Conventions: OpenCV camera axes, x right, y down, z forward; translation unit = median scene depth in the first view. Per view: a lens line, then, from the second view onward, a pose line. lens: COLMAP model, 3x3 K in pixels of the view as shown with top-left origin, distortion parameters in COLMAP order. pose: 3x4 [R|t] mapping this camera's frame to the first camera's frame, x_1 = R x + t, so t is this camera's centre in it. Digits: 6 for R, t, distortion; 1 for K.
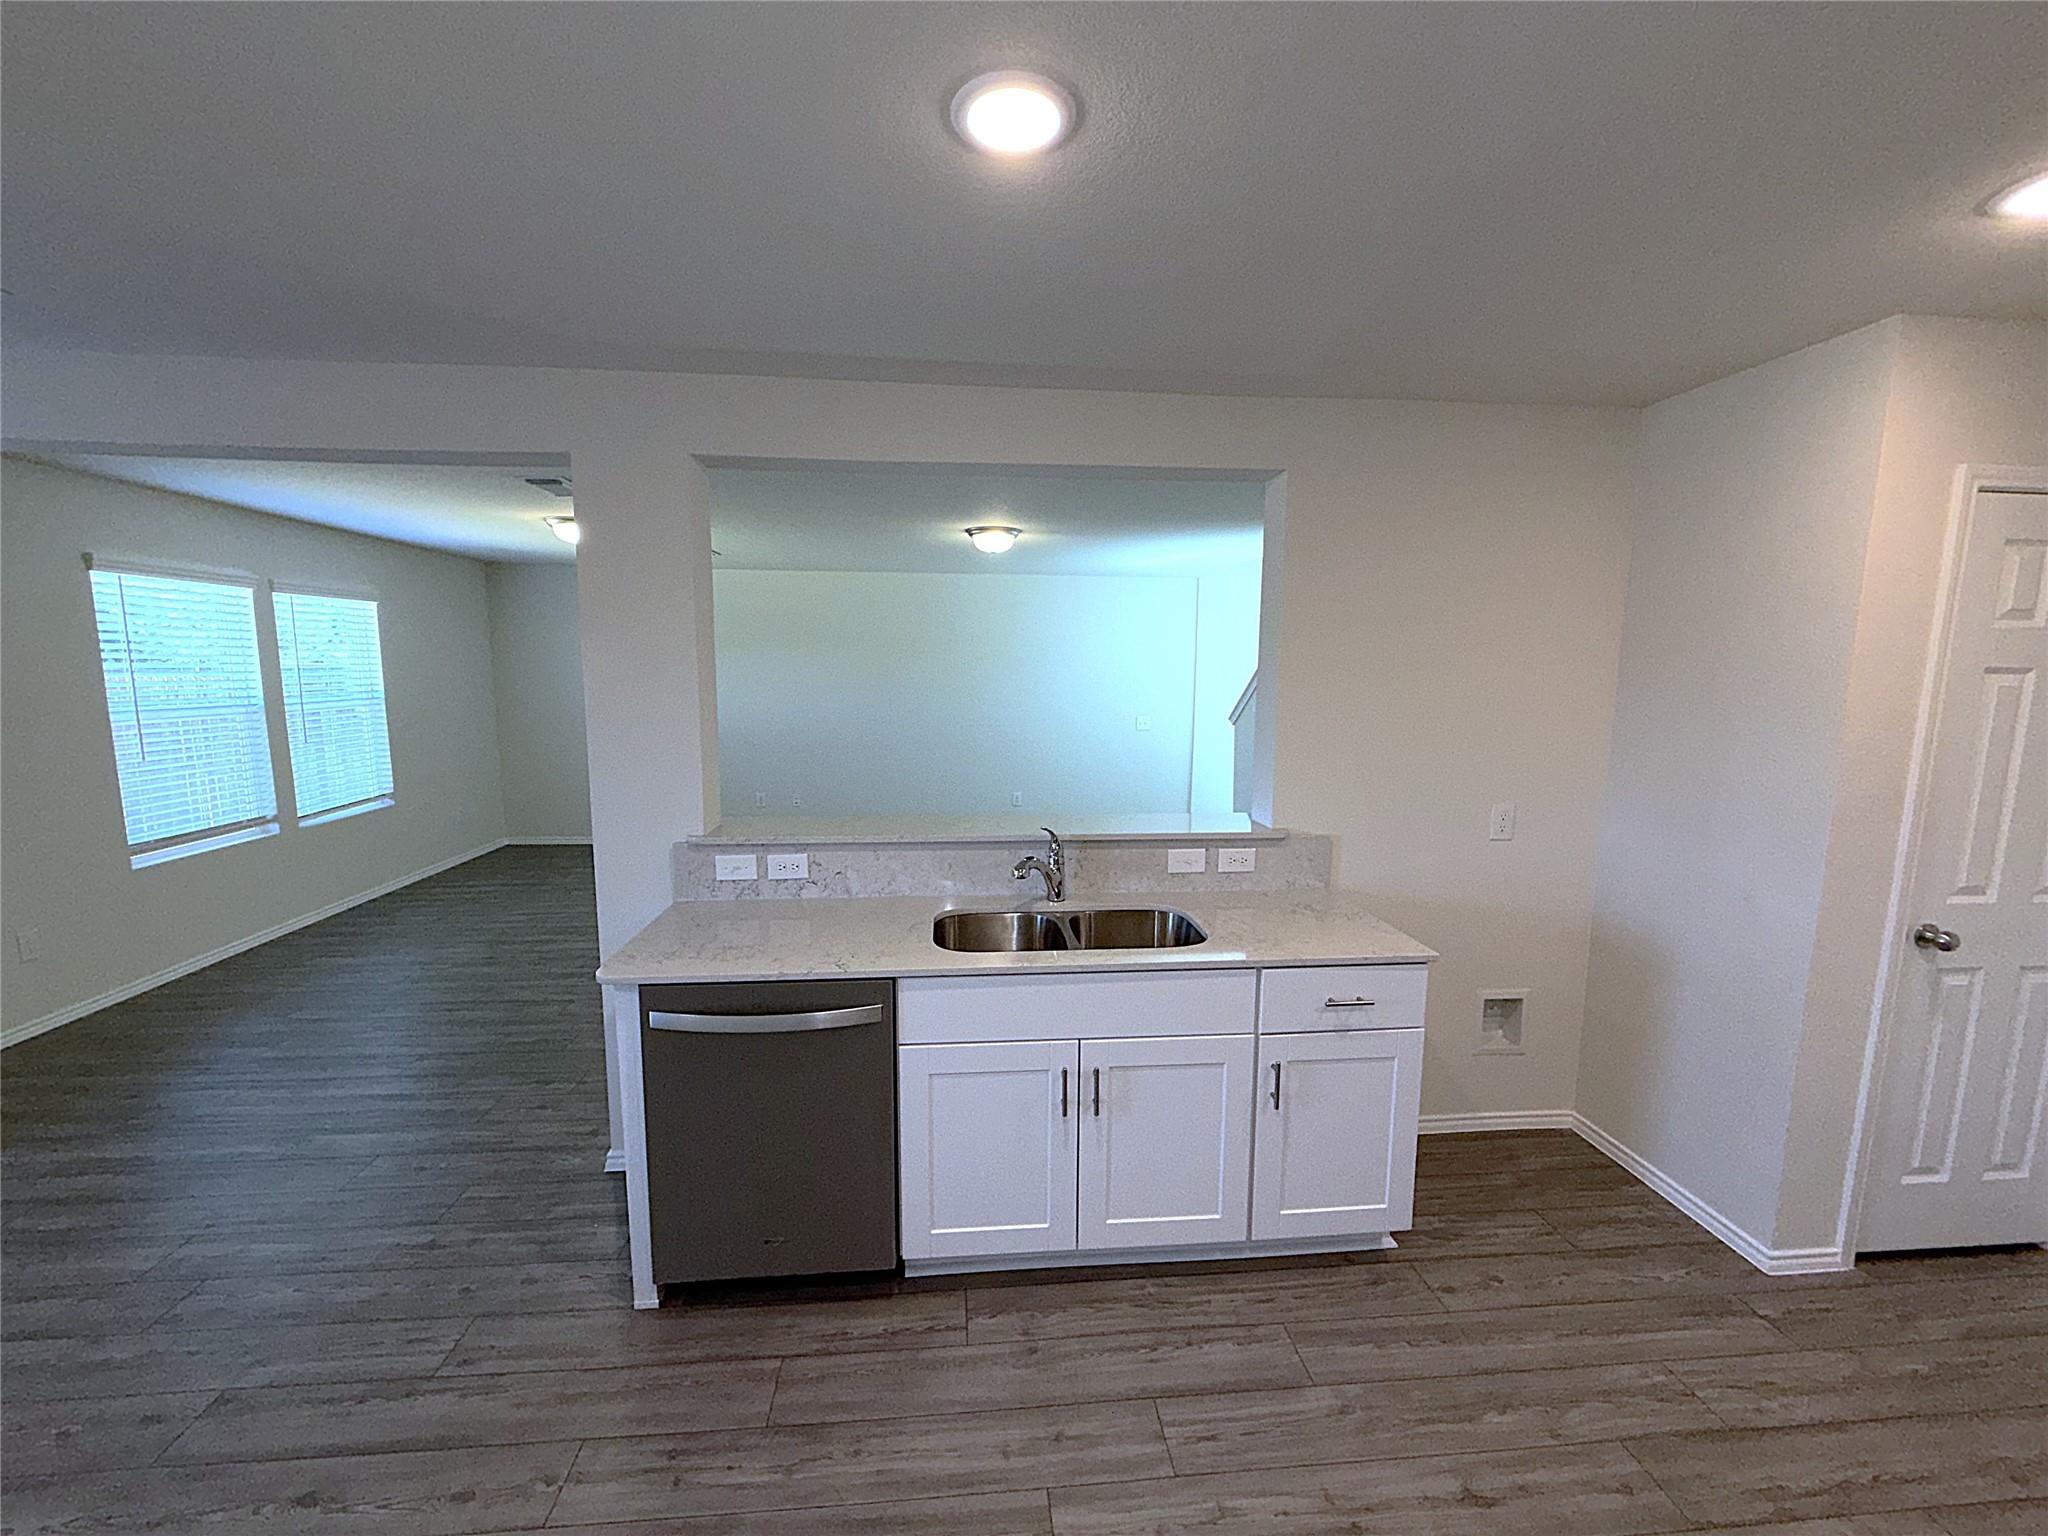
lens RADIAL K [[818.8, 0, 1022.4], [0, 818.8, 772.1], [0, 0, 1]] dist [-0.000399, 0.000167]
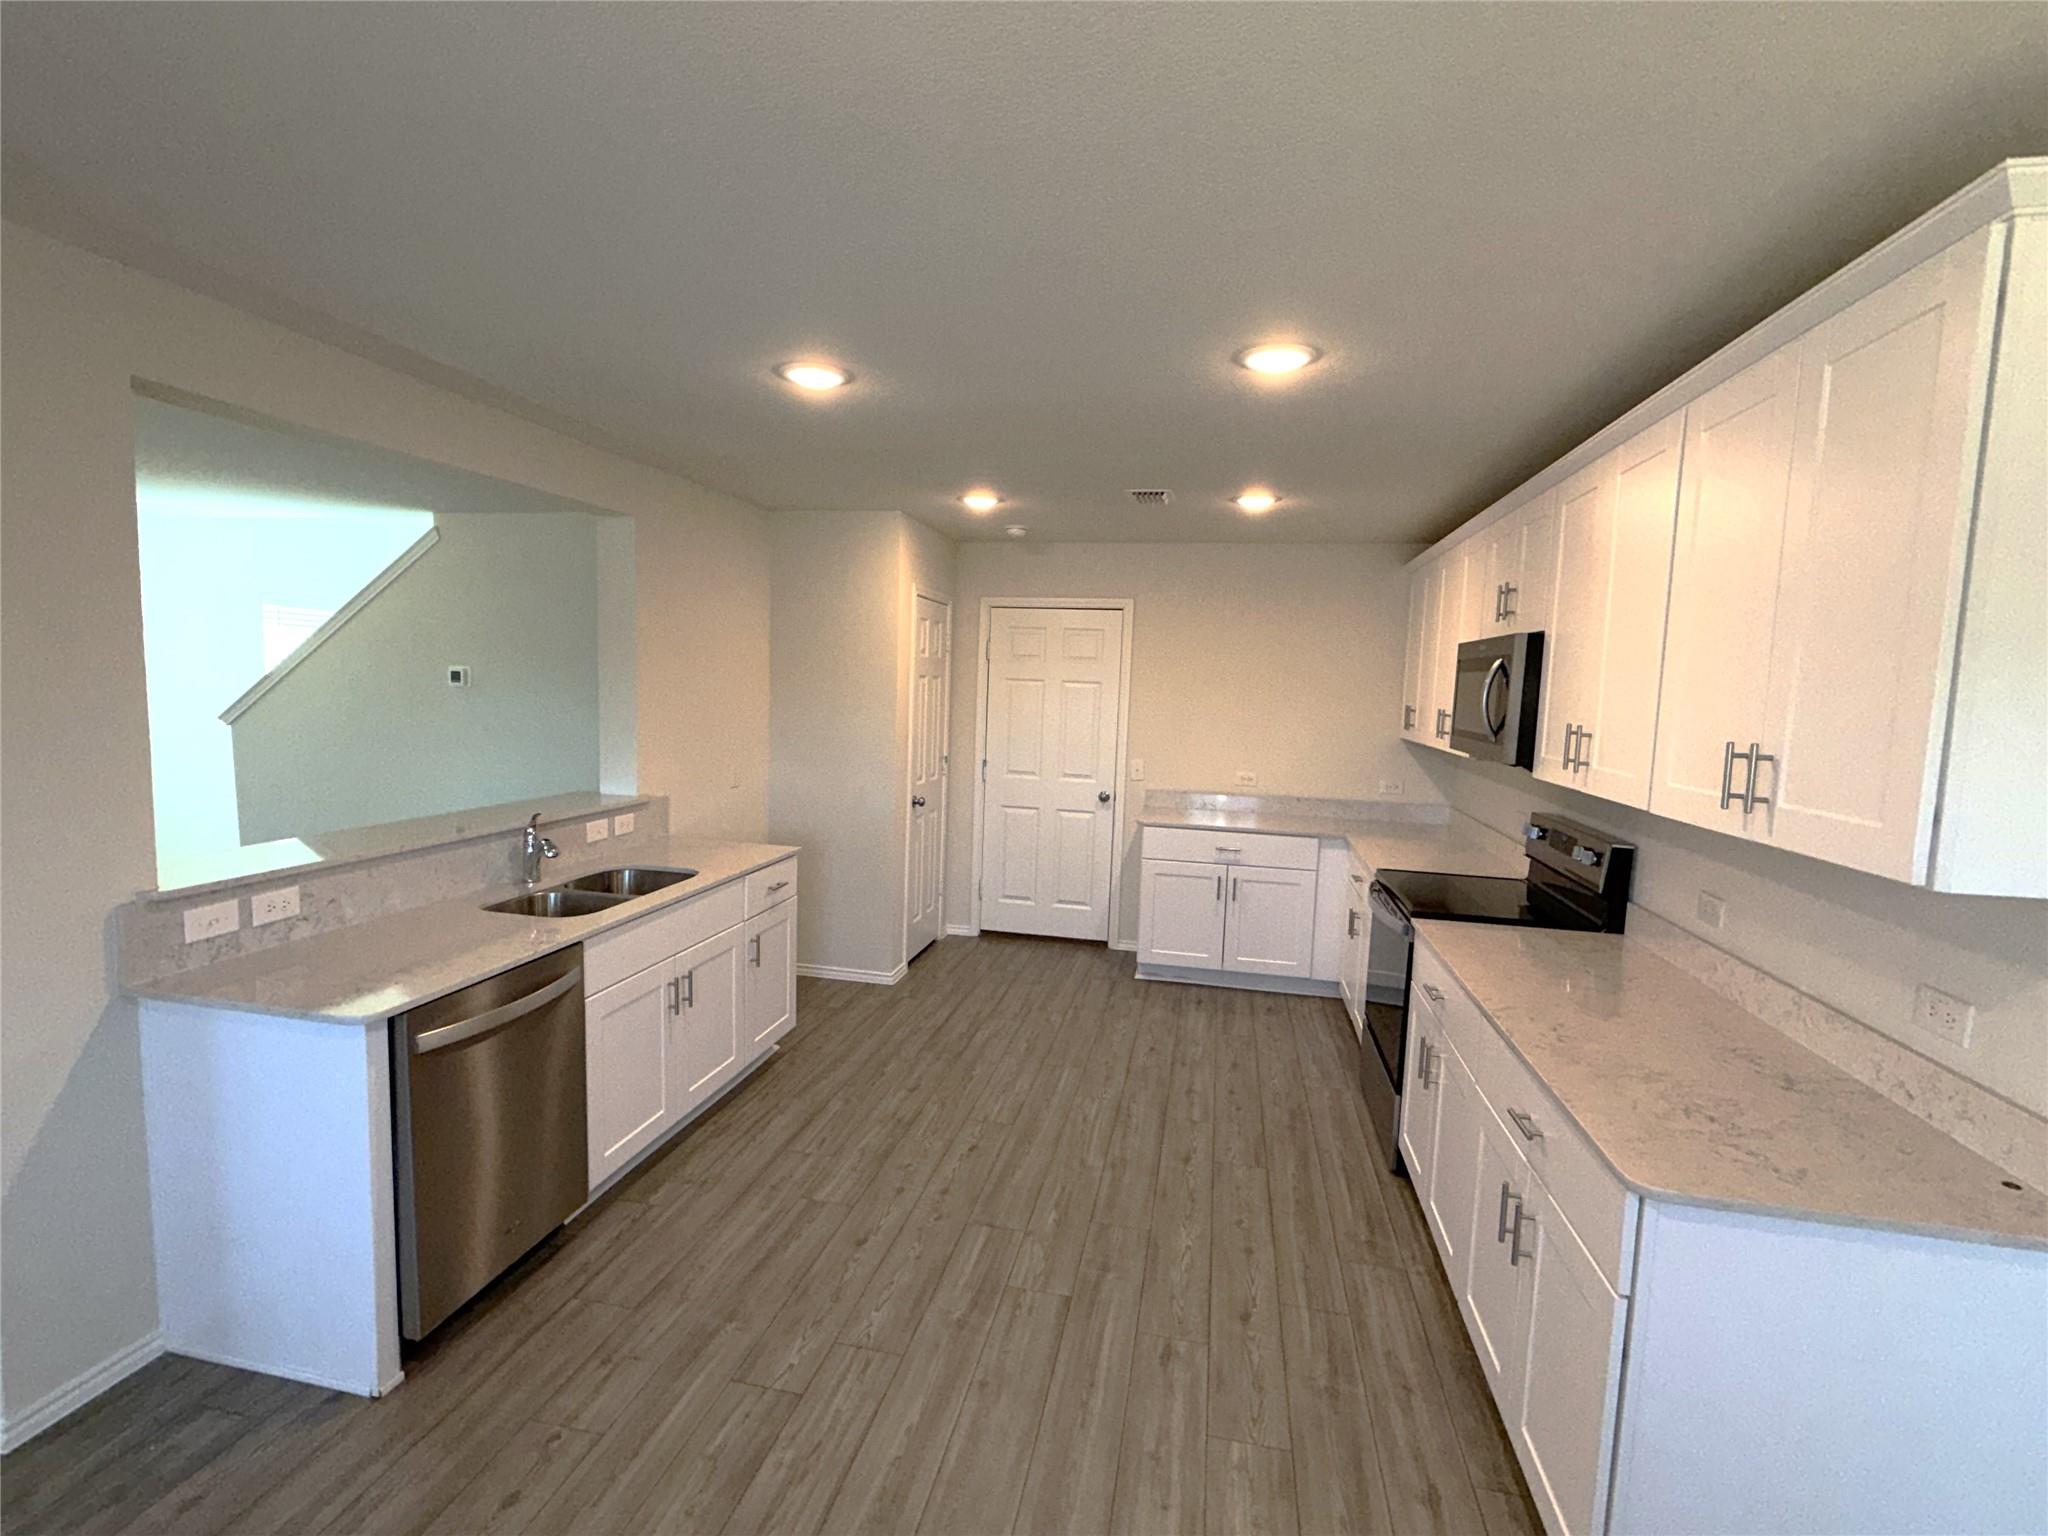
lens RADIAL K [[952.2, 0, 1024.3], [0, 952.2, 770.3], [0, 0, 1]] dist [-0.000815, -0.000038]
pose [[0.288404, -0.090618, 0.953211, -1.166106], [0.090046, 0.993667, 0.067220, -0.019296], [-0.953266, 0.066446, 0.294737, -0.003095]]
